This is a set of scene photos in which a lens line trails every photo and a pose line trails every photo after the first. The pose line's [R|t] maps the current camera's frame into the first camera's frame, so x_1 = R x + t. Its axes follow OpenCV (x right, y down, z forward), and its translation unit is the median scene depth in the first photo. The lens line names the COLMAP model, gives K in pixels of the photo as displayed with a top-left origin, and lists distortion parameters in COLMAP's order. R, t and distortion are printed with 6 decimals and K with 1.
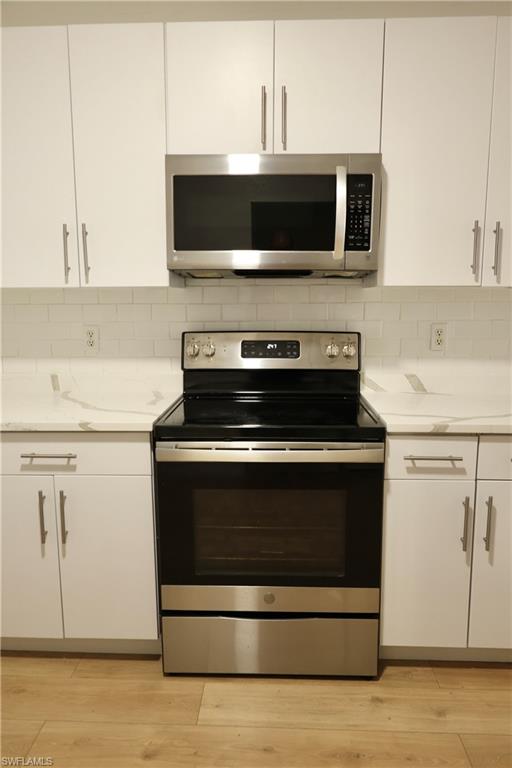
lens RADIAL K [[531.9, 0, 256.0], [0, 531.9, 384.0], [0, 0, 1]] dist [-0.007291, 0.002839]
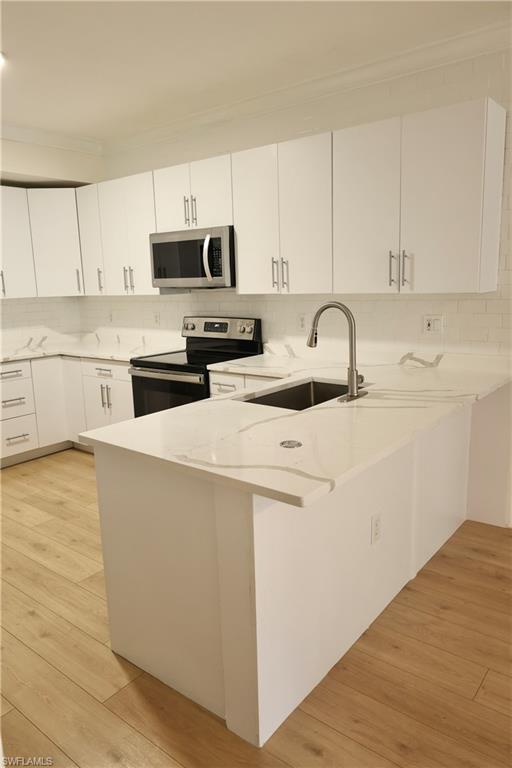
lens RADIAL K [[531.9, 0, 256.0], [0, 531.9, 384.0], [0, 0, 1]] dist [-0.007291, 0.002839]
pose [[0.804911, 0.091668, -0.586272, 1.433393], [-0.065994, 0.995696, 0.065078, 0.001782], [0.589714, -0.013692, 0.807496, -0.466535]]
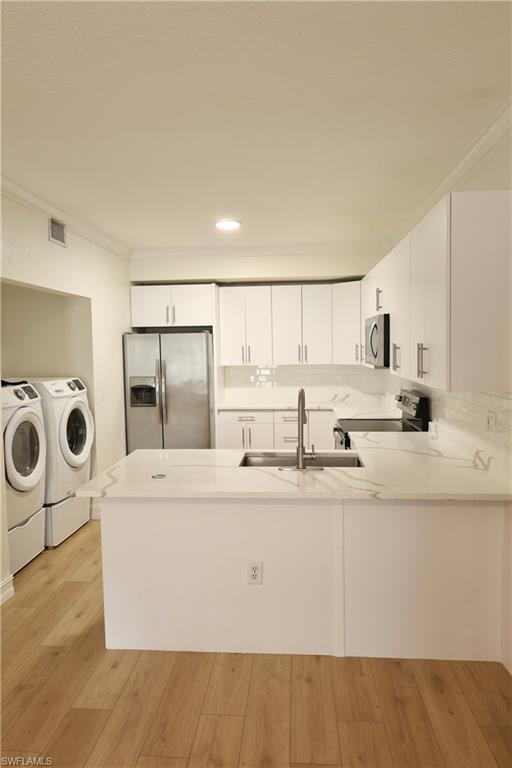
lens RADIAL K [[531.9, 0, 256.0], [0, 531.9, 384.0], [0, 0, 1]] dist [-0.007291, 0.002839]
pose [[-0.047109, 0.070201, -0.996420, 2.411318], [-0.138279, 0.987465, 0.076108, -0.243114], [0.989272, 0.141369, -0.036811, 0.644712]]
